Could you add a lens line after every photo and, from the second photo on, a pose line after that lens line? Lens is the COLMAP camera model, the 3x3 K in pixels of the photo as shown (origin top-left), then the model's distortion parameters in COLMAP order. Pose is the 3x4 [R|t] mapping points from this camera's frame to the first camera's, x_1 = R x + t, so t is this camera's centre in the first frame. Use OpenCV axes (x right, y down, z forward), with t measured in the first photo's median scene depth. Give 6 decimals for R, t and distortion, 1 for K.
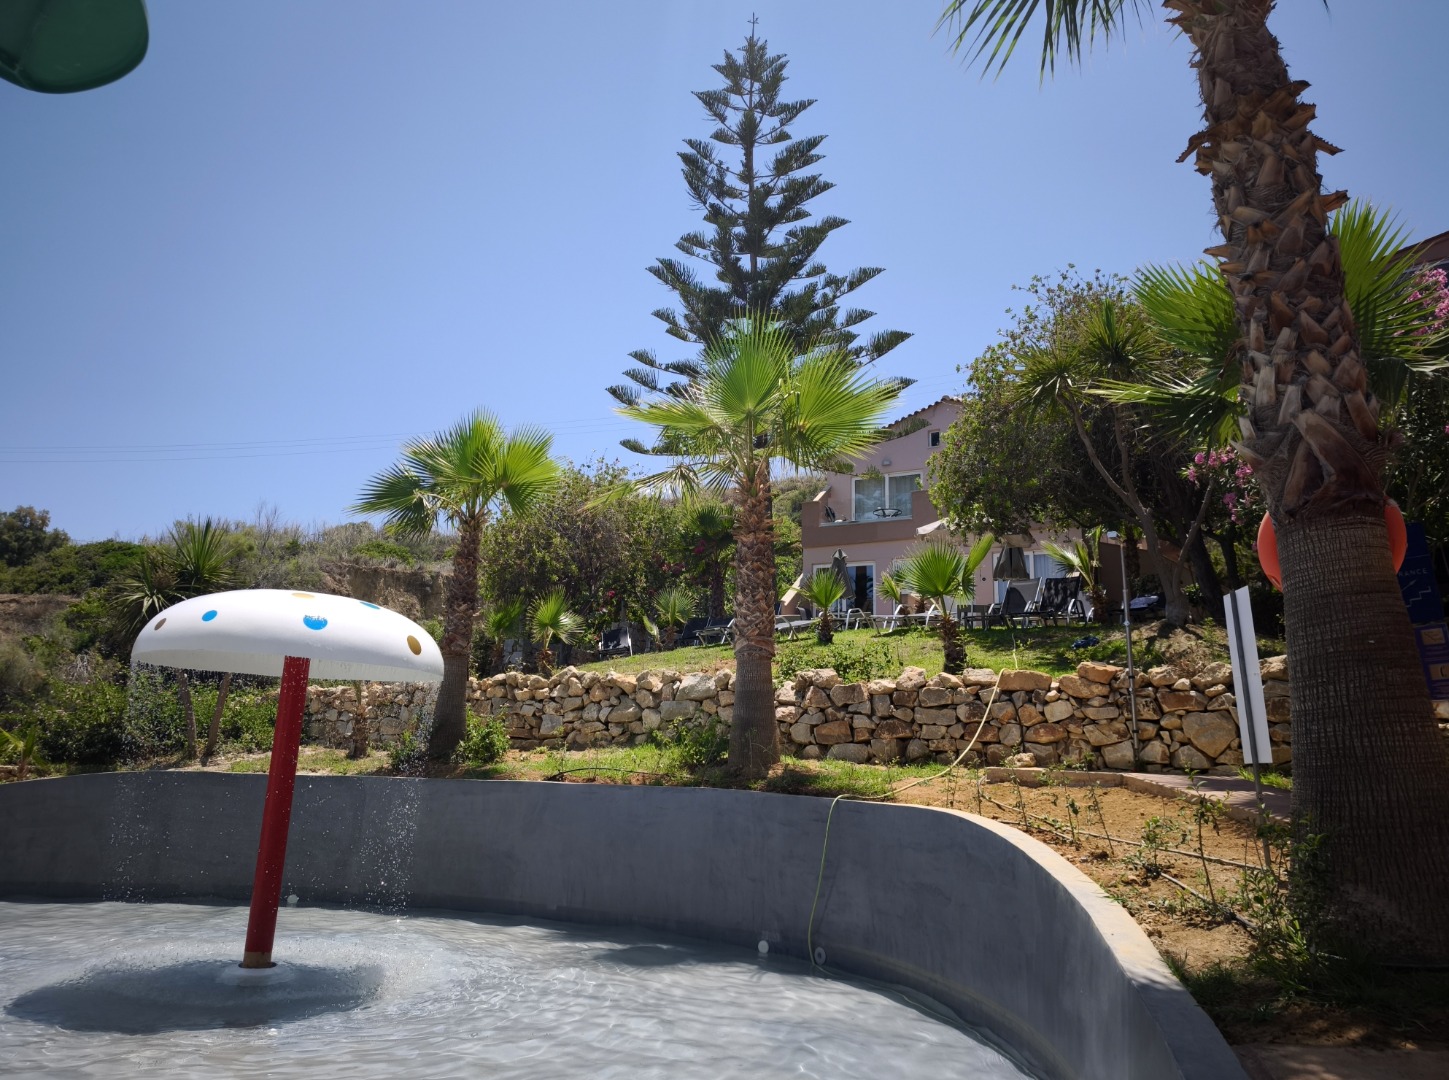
lens RADIAL K [[1042.1, 0, 720.6], [0, 1042.1, 511.7], [0, 0, 1]] dist [0.037801, 0.001112]
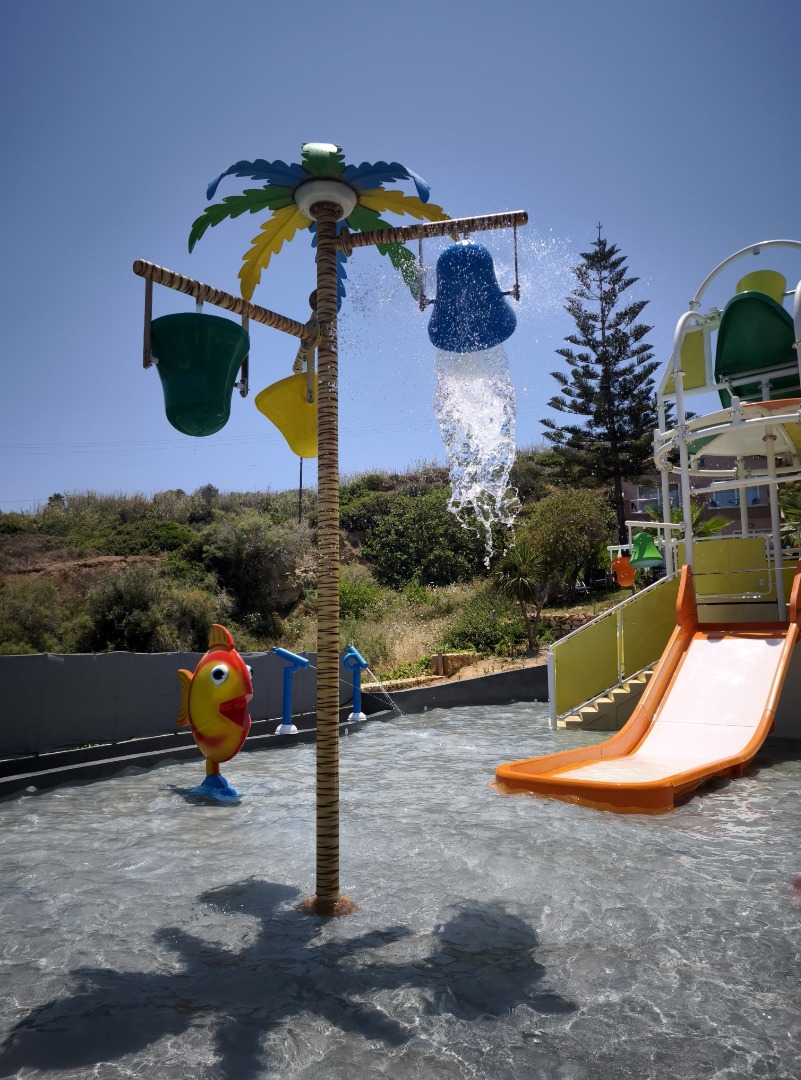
lens RADIAL K [[749.1, 0, 400.5], [0, 749.1, 540.0], [0, 0, 1]] dist [0.028585, -0.104493]
pose [[0.997945, -0.012054, 0.062934, -2.779102], [0.006107, 0.995567, 0.093857, -0.486947], [-0.063787, -0.093280, 0.993595, -1.911052]]
